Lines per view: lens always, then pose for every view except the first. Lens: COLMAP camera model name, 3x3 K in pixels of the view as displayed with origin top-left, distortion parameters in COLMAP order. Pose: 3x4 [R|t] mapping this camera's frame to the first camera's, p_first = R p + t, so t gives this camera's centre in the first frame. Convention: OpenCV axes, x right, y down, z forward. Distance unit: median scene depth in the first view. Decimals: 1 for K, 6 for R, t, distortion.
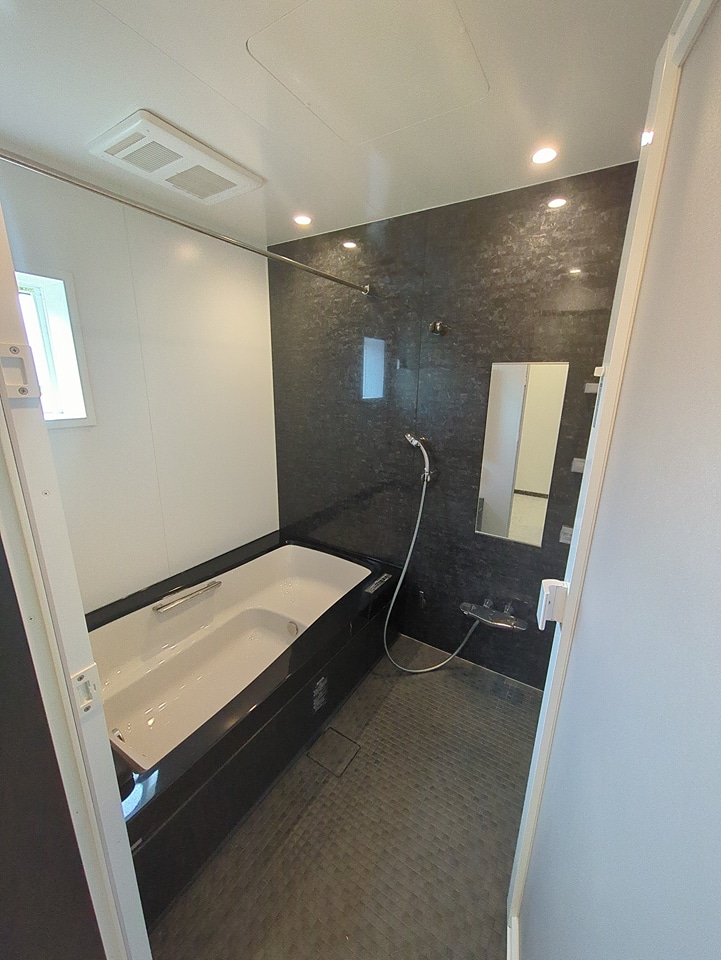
lens RADIAL K [[380.6, 0, 359.1], [0, 380.6, 478.3], [0, 0, 1]] dist [-0.003569, 0.002104]
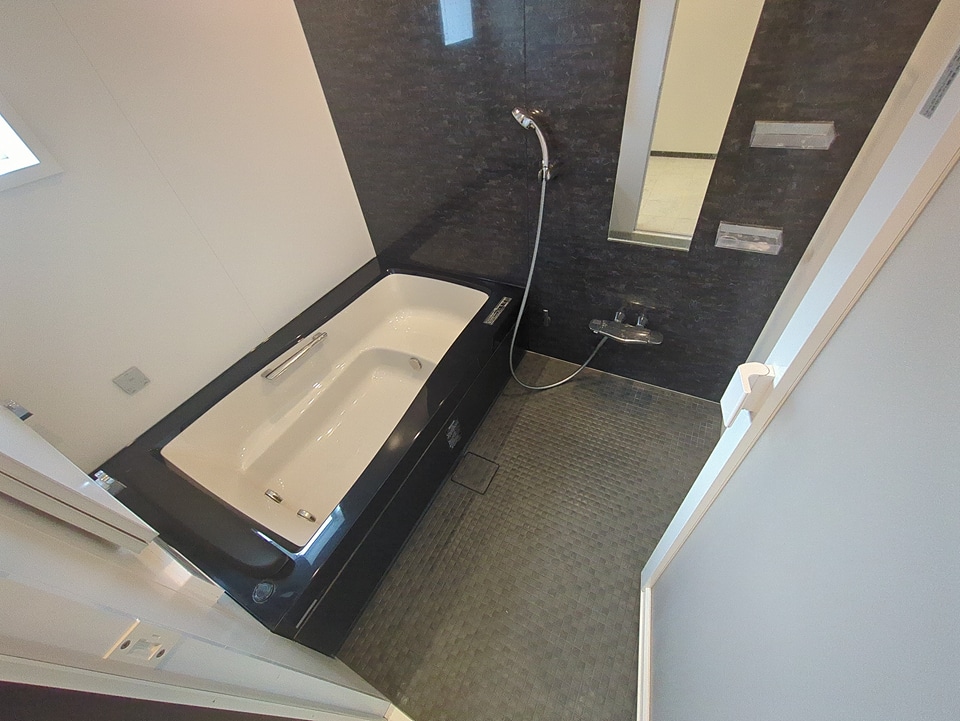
lens RADIAL K [[380.6, 0, 482.7], [0, 380.6, 363.5], [0, 0, 1]] dist [-0.003569, 0.002104]
pose [[0.989740, -0.141368, -0.020711, 0.016536], [0.133337, 0.861811, 0.489390, -0.064330], [-0.051335, -0.487131, 0.871819, 0.164854]]
